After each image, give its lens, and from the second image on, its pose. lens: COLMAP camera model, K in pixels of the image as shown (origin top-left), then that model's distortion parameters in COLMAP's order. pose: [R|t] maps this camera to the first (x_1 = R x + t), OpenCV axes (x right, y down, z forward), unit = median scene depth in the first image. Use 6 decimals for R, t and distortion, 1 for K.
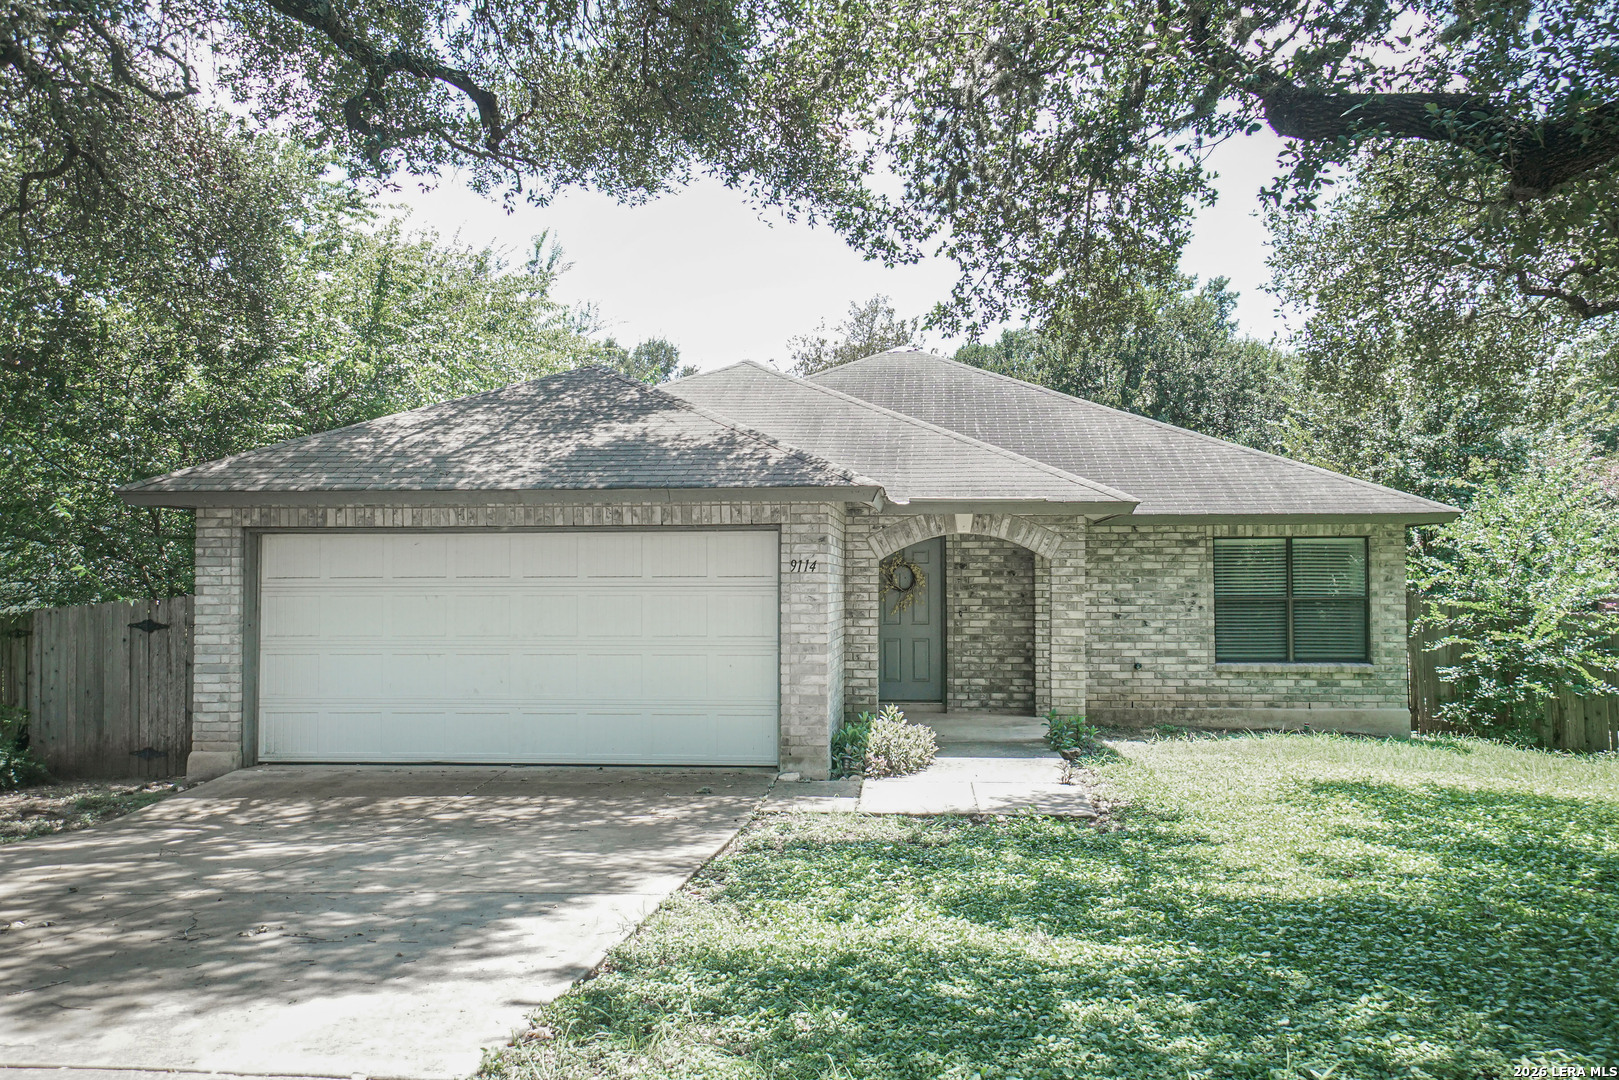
lens RADIAL K [[1252.0, 0, 809.5], [0, 1252.0, 540.0], [0, 0, 1]] dist [0.006641, -0.001841]
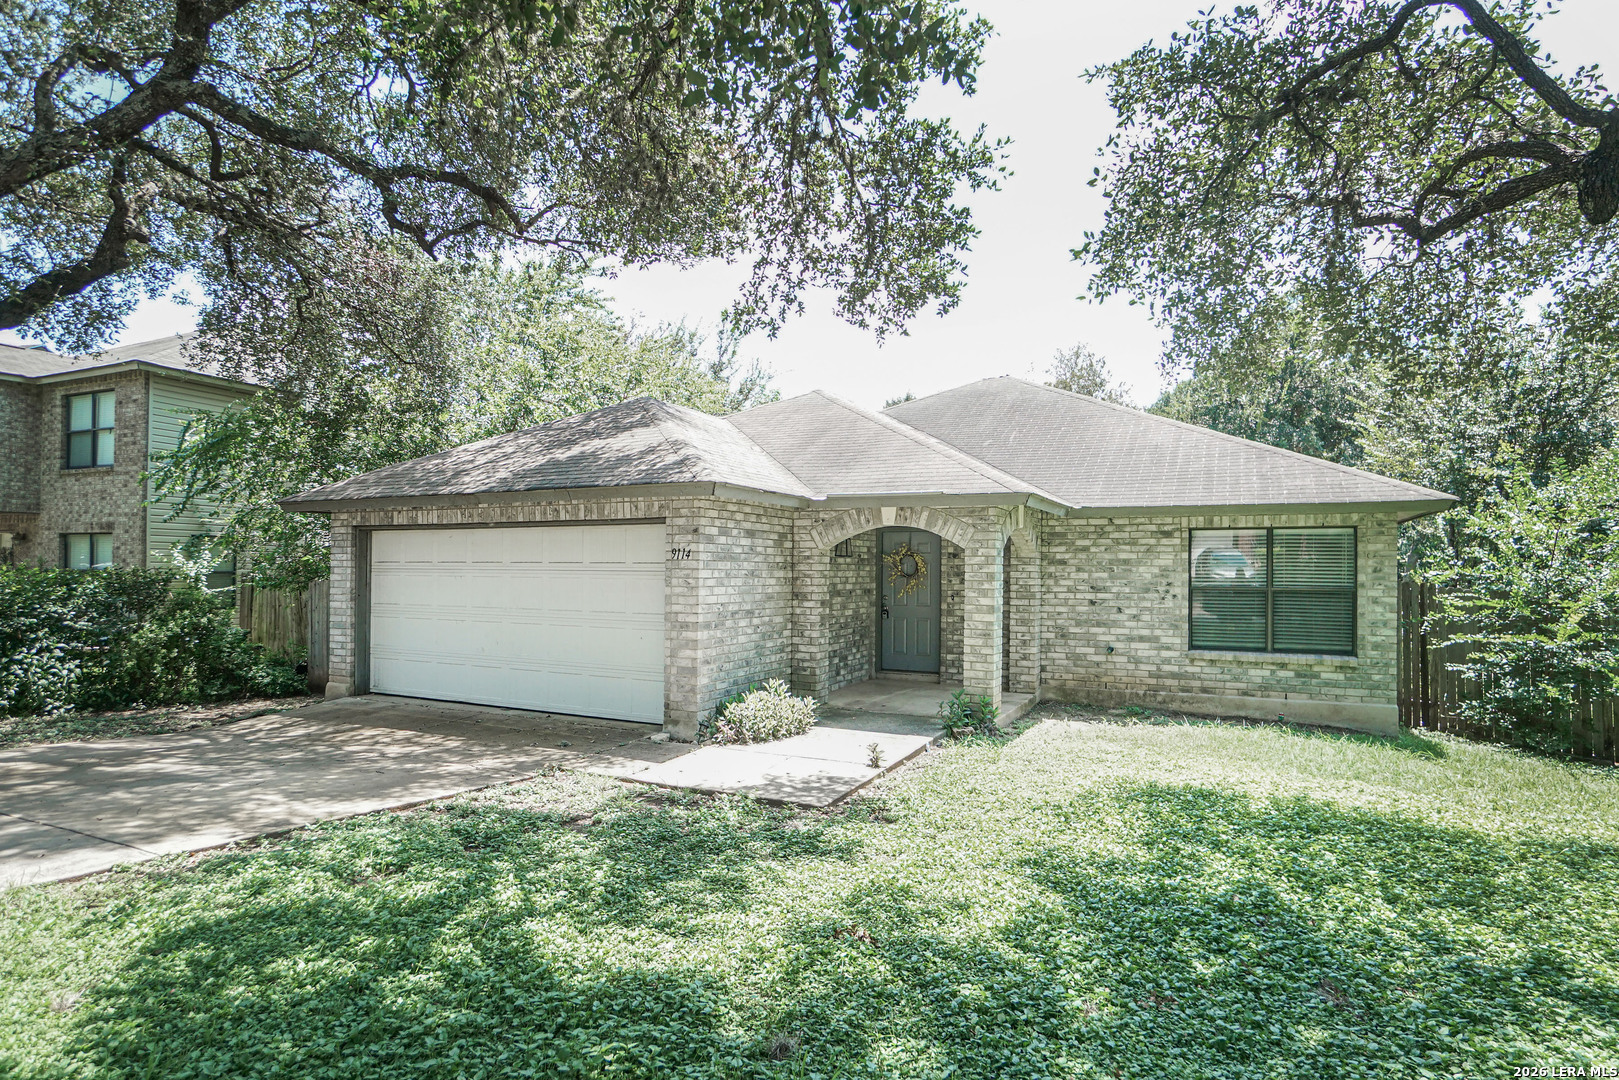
lens RADIAL K [[853.4, 0, 813.7], [0, 853.4, 571.7], [0, 0, 1]] dist [-0.048332, 0.000756]
pose [[0.927986, 0.009402, -0.372497, 0.307841], [0.004282, 0.999346, 0.035893, 0.007397], [0.372591, -0.034904, 0.927339, 0.249809]]
